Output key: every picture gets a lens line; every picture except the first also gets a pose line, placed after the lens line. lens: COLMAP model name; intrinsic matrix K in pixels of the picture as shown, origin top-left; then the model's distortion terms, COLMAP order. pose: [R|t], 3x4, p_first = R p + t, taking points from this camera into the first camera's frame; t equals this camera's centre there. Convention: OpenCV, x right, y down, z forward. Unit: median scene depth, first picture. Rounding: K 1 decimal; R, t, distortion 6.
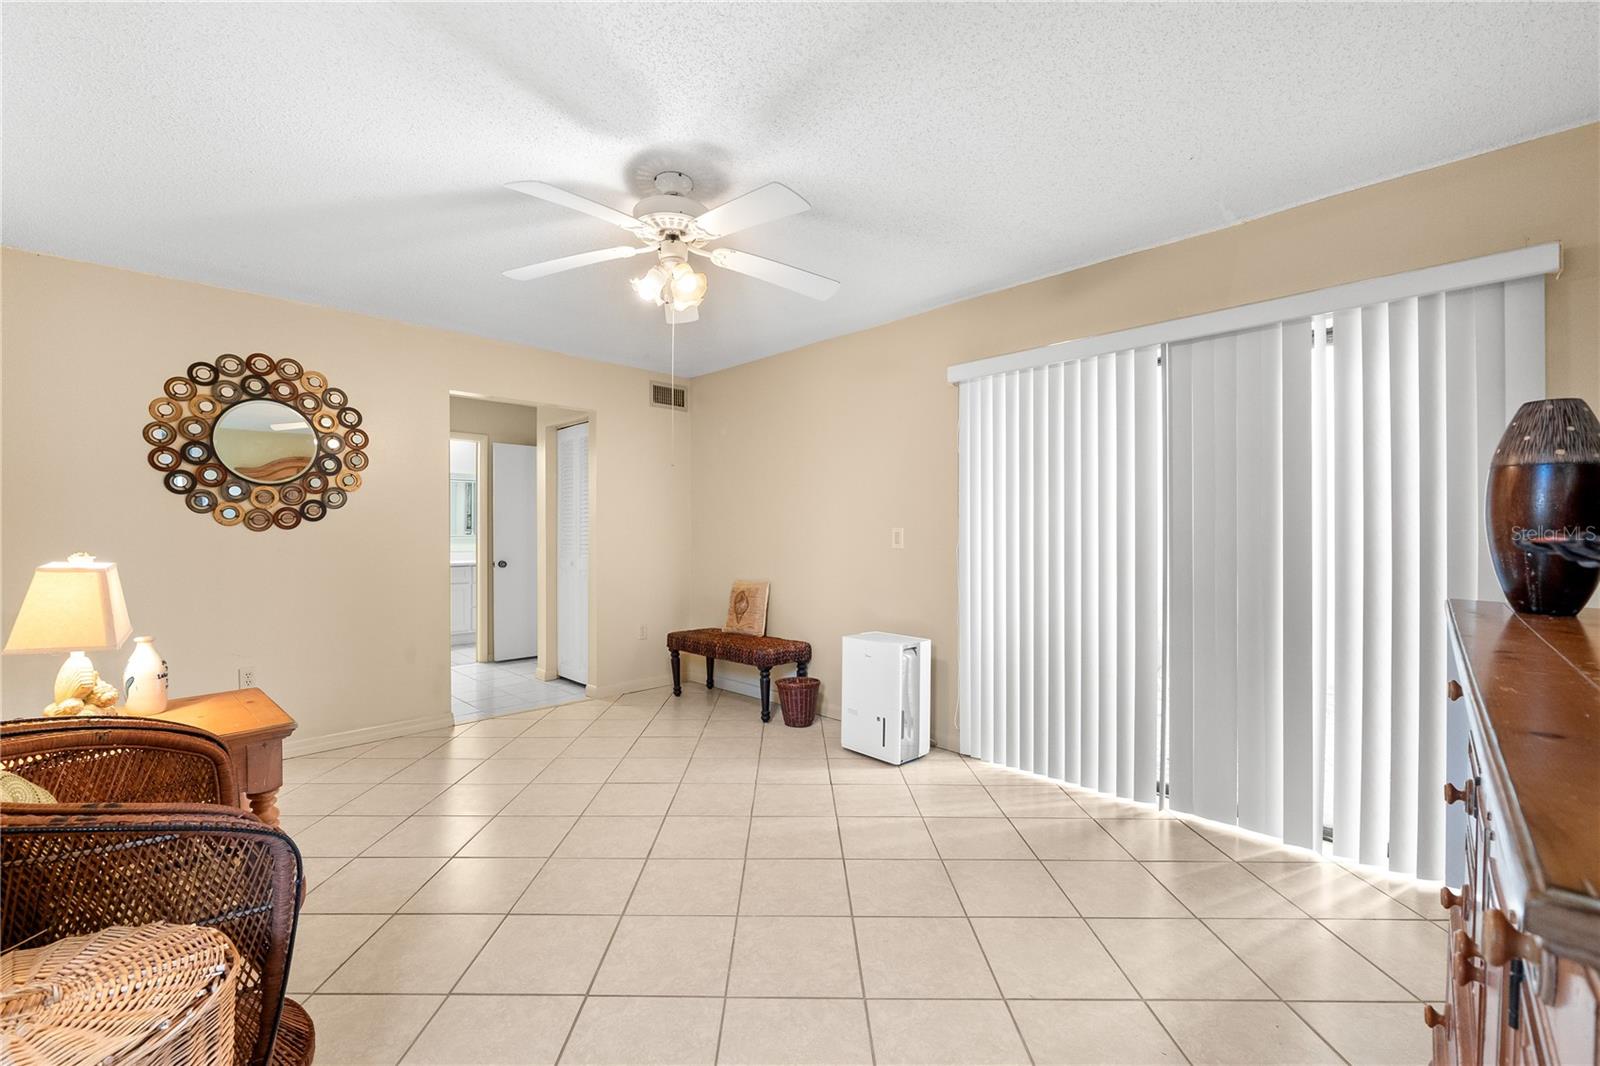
lens RADIAL K [[663.8, 0, 785.6], [0, 663.8, 535.7], [0, 0, 1]] dist [0.000414, -0.000213]
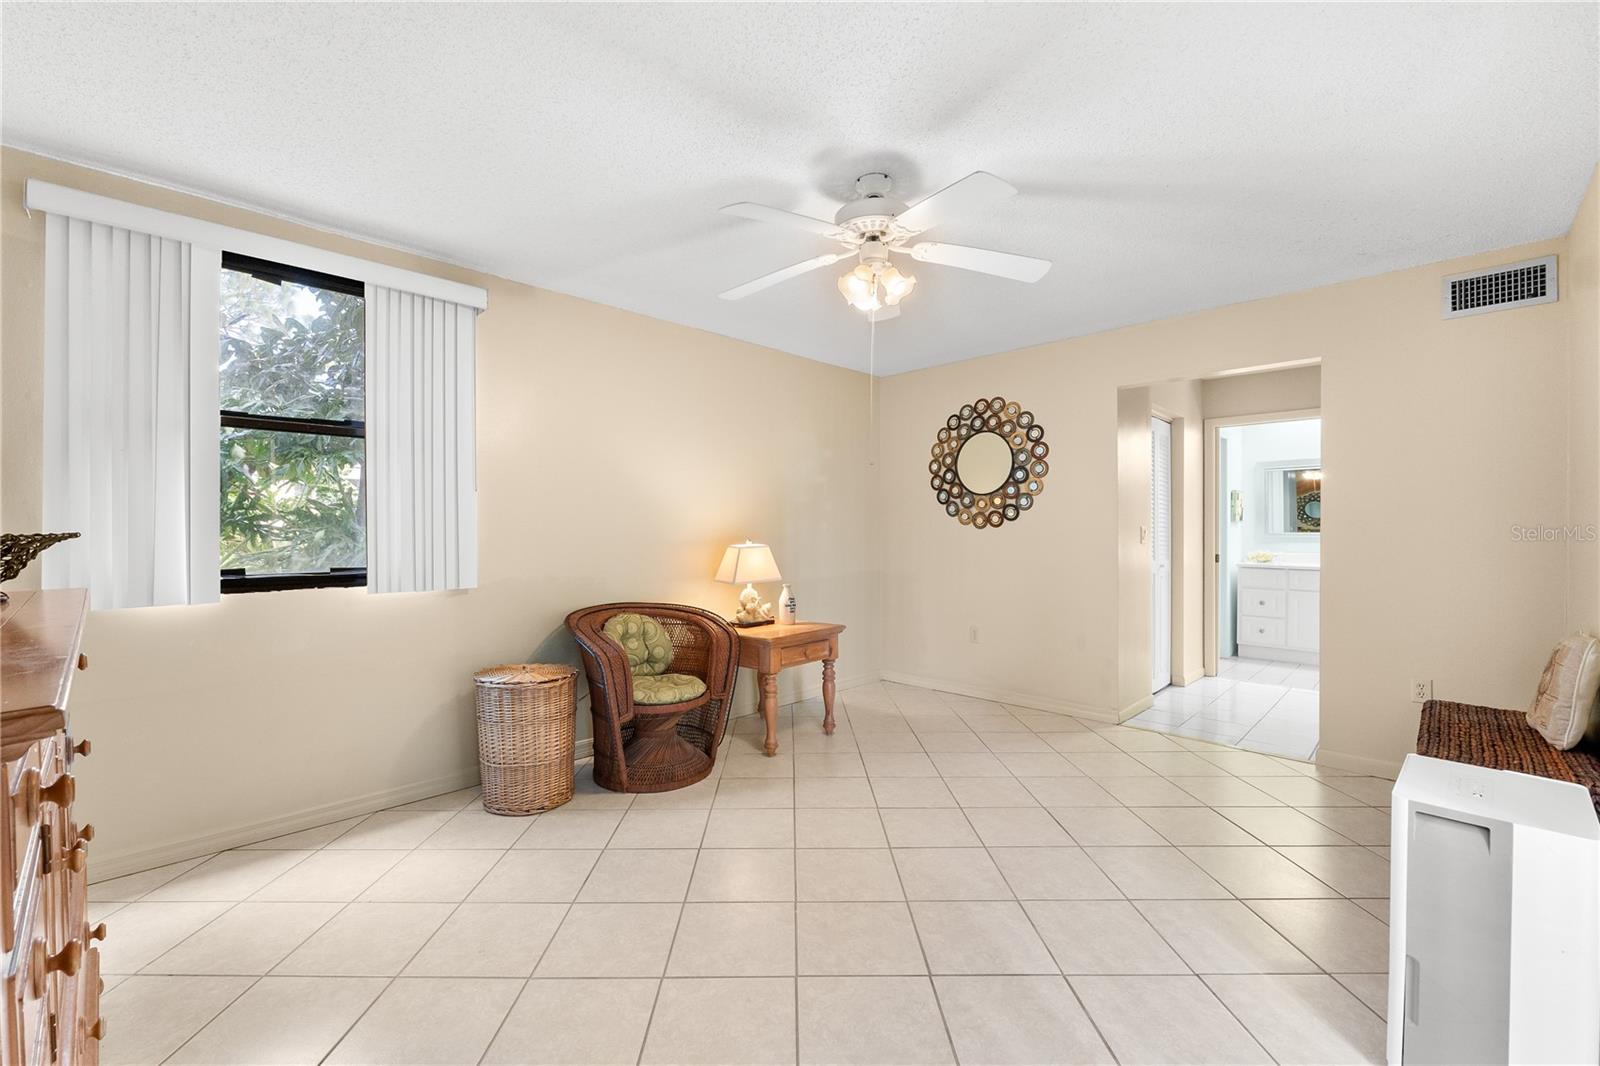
lens RADIAL K [[663.8, 0, 785.6], [0, 663.8, 535.7], [0, 0, 1]] dist [0.000414, -0.000213]
pose [[0.005938, 0.010980, -0.999922, 0.565453], [-0.004909, 0.999928, 0.010951, -0.005254], [0.999970, 0.004843, 0.005992, 0.577699]]
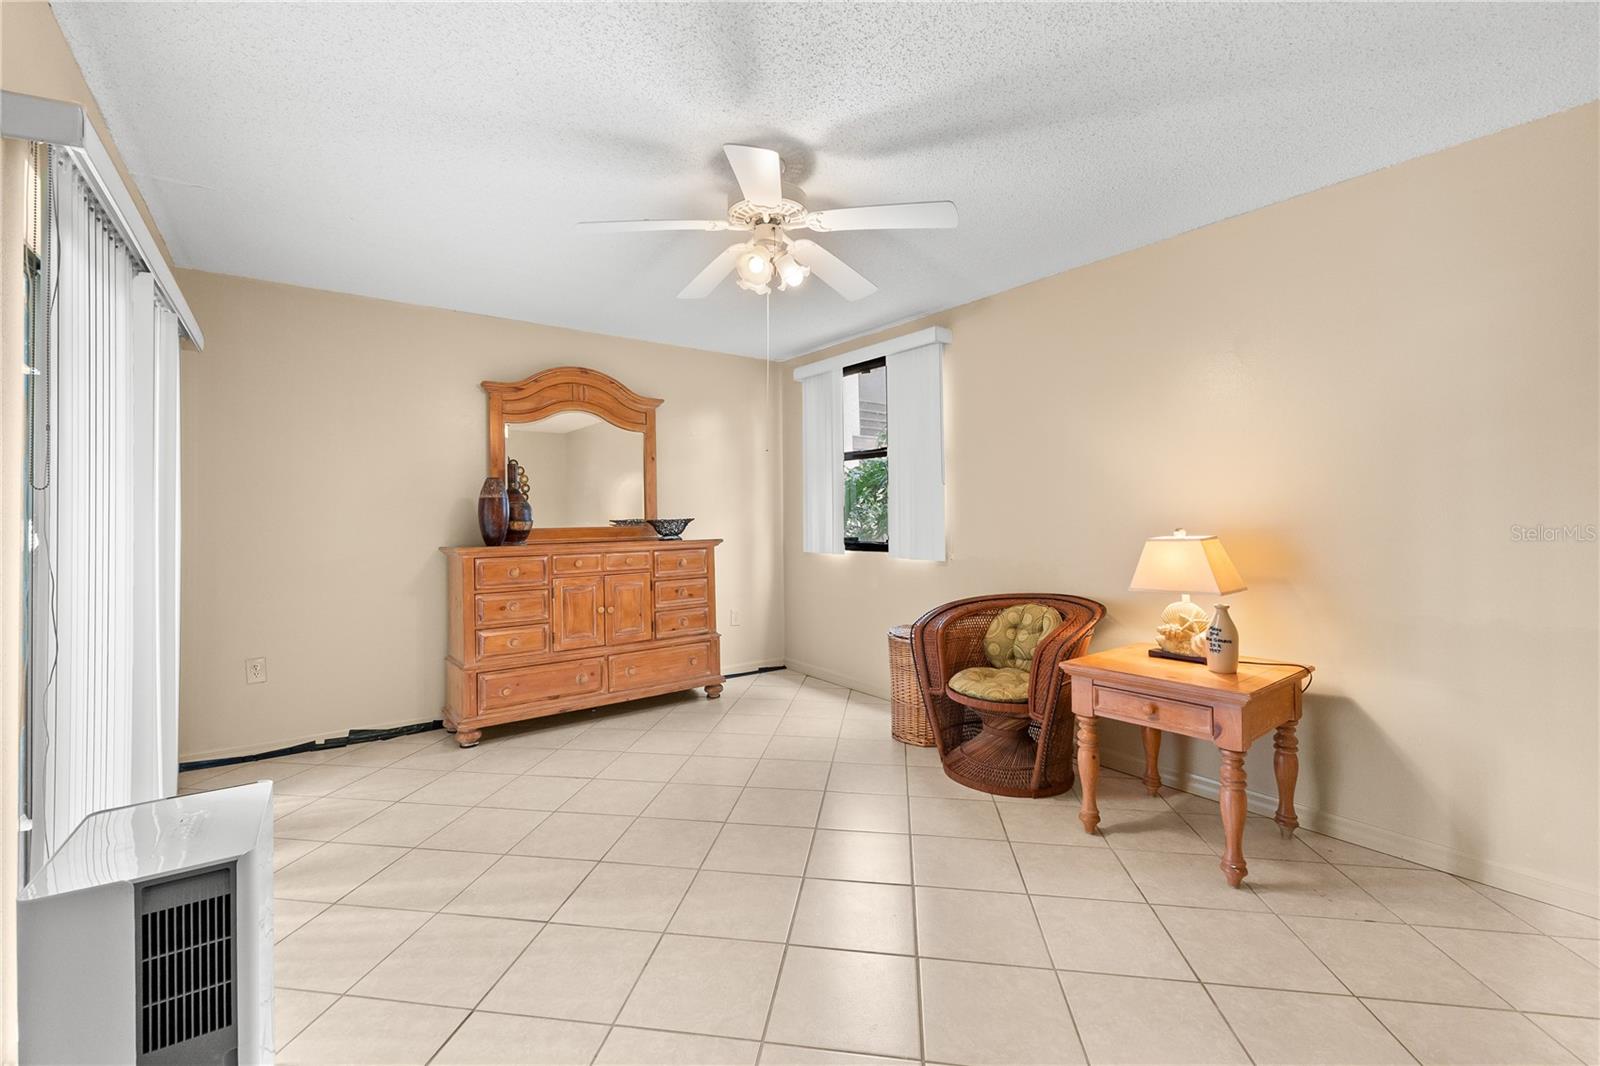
lens RADIAL K [[678.6, 0, 787.7], [0, 678.6, 507.2], [0, 0, 1]] dist [0.000509, -0.000269]
pose [[-0.989417, 0.012116, 0.144595, -0.225718], [0.010848, 0.999895, -0.009556, -0.006703], [-0.144696, -0.007887, -0.989445, 1.334563]]
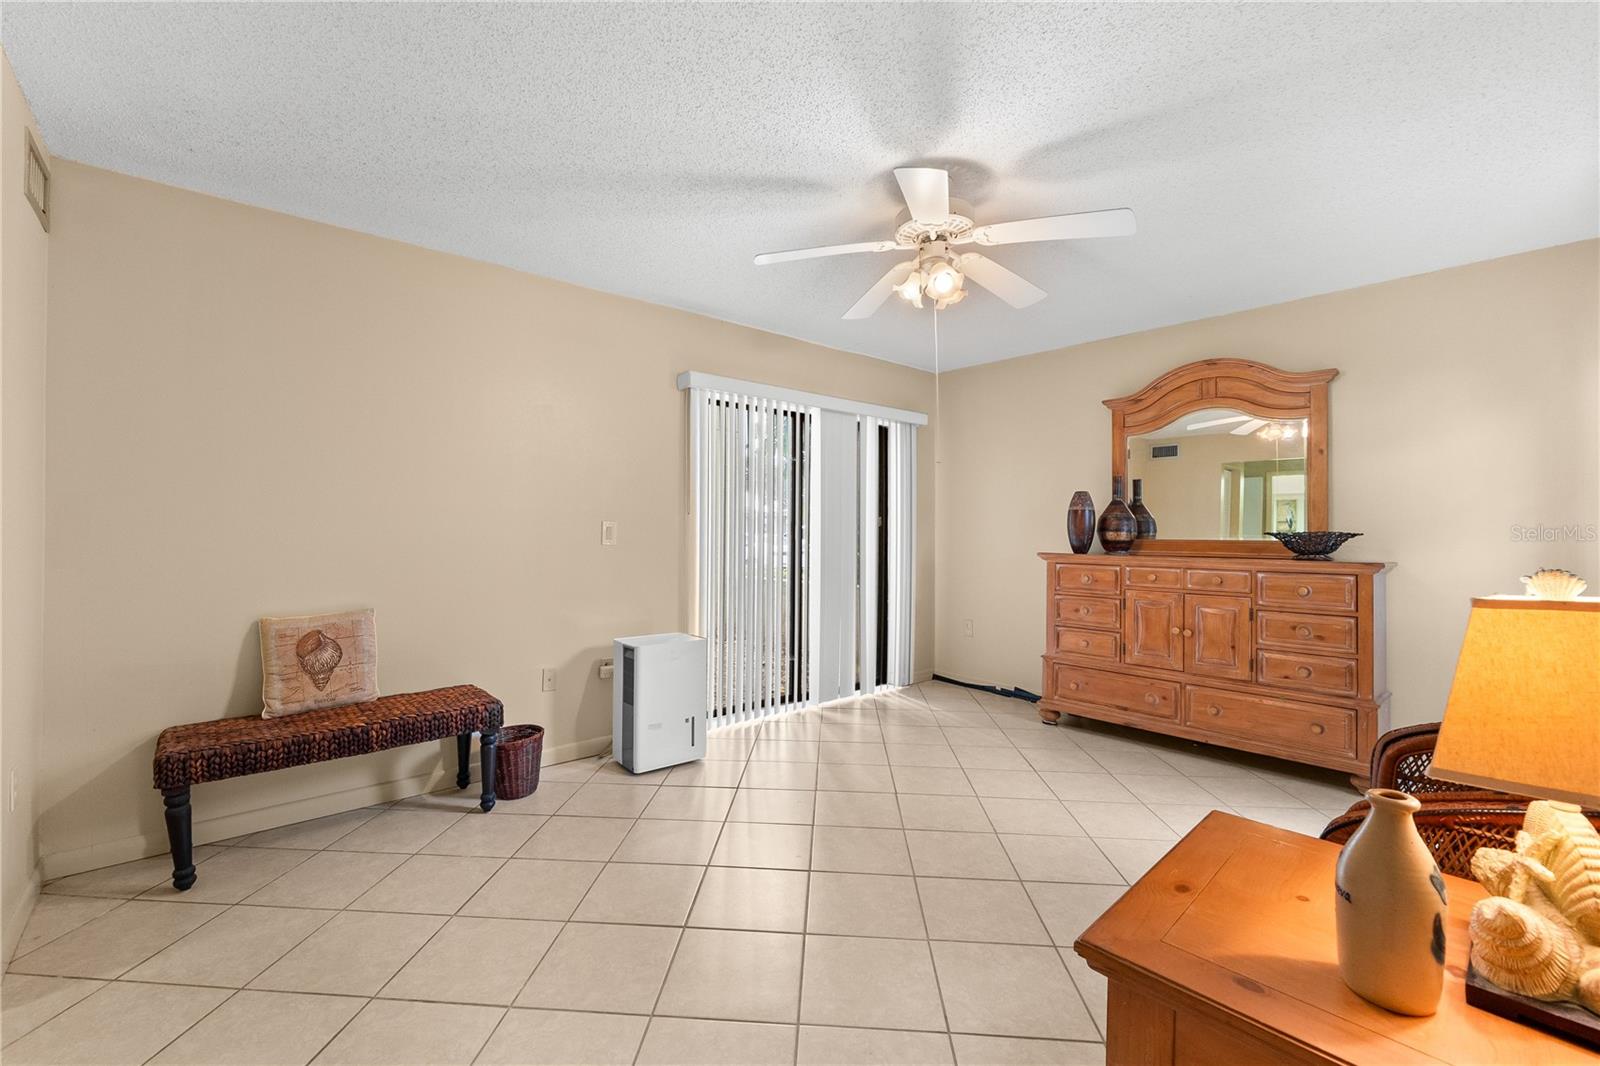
lens RADIAL K [[669.6, 0, 782.8], [0, 669.6, 526.1], [0, 0, 1]] dist [0.002602, -0.000024]
pose [[0.064432, 0.006617, 0.997900, -0.801591], [-0.002189, 0.999977, -0.006489, 0.000274], [-0.997920, -0.001766, 0.064445, 0.783936]]
